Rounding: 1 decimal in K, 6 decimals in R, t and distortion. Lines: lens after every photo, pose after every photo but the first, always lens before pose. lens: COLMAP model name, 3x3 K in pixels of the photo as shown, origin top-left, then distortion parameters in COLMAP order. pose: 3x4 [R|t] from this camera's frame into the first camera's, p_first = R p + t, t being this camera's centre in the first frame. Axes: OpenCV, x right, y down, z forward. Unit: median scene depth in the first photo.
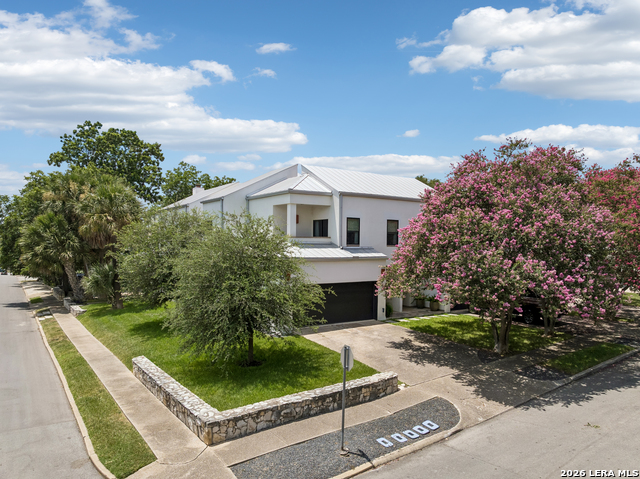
lens RADIAL K [[445.5, 0, 320.0], [0, 445.5, 239.5], [0, 0, 1]] dist [0.003356, 0.000459]
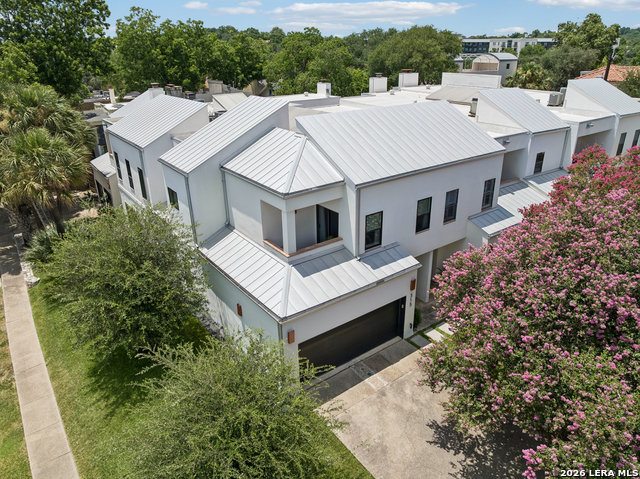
lens RADIAL K [[445.5, 0, 320.0], [0, 445.5, 239.5], [0, 0, 1]] dist [0.003356, 0.000459]
pose [[0.999051, -0.038314, 0.020705, -0.010379], [0.027800, 0.927015, 0.373994, -0.102309], [-0.033523, -0.373063, 0.927200, 0.120747]]
